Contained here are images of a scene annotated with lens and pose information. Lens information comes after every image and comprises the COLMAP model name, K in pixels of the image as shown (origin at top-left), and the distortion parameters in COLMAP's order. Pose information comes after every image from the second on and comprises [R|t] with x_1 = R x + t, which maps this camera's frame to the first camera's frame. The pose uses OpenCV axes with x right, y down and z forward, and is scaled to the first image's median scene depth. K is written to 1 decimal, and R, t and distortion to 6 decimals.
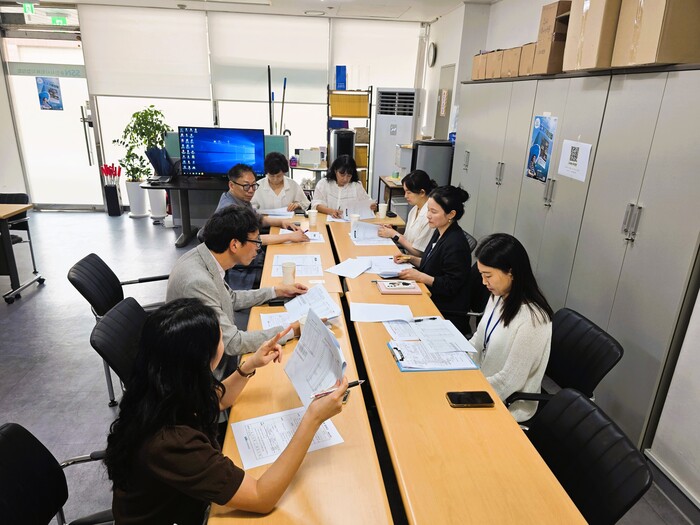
lens RADIAL K [[472.5, 0, 350.0], [0, 472.5, 262.5], [0, 0, 1]] dist [0.000781, -0.002191]
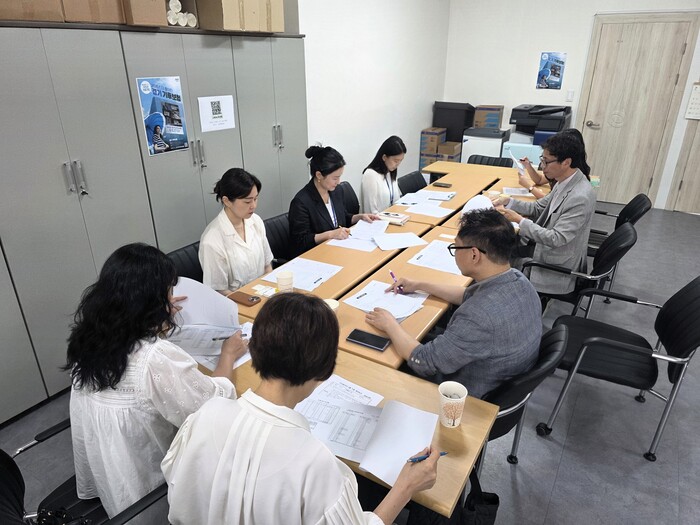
lens RADIAL K [[472.5, 0, 350.0], [0, 472.5, 262.5], [0, 0, 1]] dist [0.000781, -0.002191]
pose [[-0.787791, -0.275871, 0.550708, -0.431885], [0.177152, 0.754832, 0.631542, -0.545077], [-0.589917, 0.595082, -0.545779, 1.489037]]
